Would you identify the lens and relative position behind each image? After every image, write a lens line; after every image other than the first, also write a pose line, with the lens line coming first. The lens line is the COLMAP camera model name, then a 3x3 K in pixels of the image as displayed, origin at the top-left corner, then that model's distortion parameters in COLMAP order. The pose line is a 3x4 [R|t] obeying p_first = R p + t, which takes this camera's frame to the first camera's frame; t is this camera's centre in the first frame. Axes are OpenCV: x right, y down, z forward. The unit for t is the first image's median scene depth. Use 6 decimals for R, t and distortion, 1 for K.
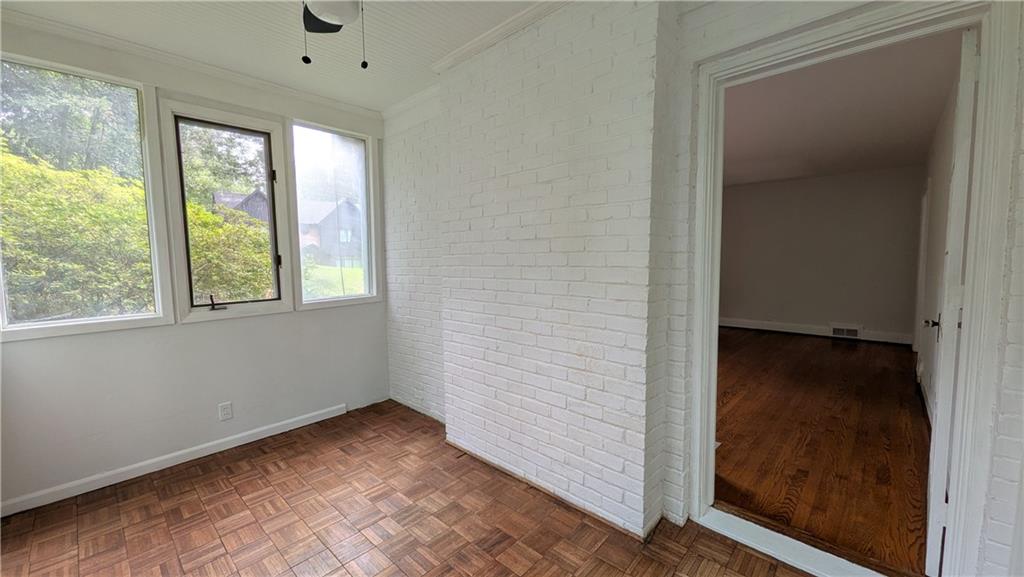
lens RADIAL K [[400.0, 0, 512.4], [0, 400.0, 290.5], [0, 0, 1]] dist [0.003482, -0.000291]
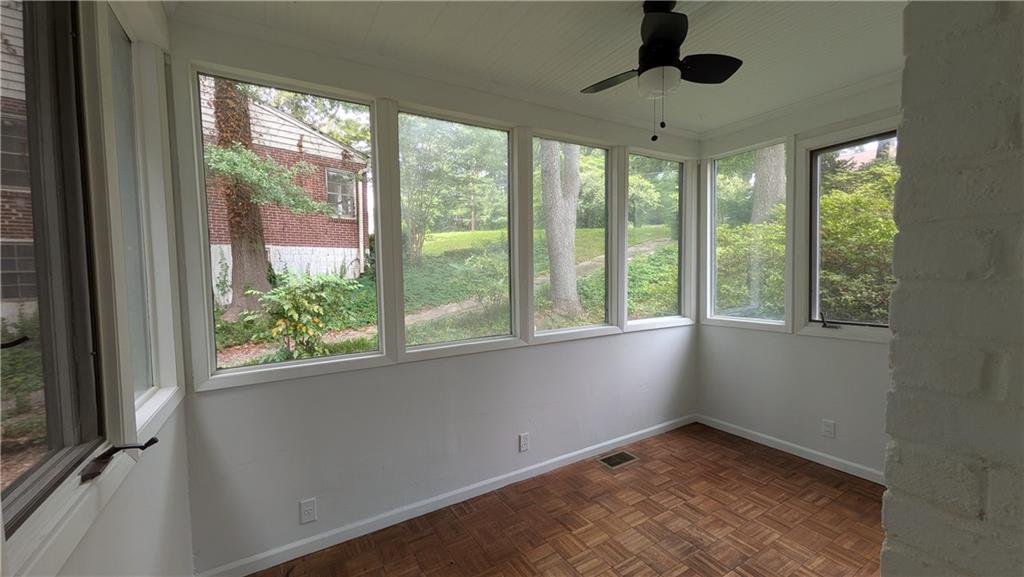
lens RADIAL K [[400.0, 0, 514.4], [0, 400.0, 291.8], [0, 0, 1]] dist [0.003482, -0.000291]
pose [[-0.280557, 0.067373, -0.957470, 0.509445], [-0.056719, 0.994627, 0.086608, -0.094716], [0.958160, 0.078605, -0.275228, 0.559206]]
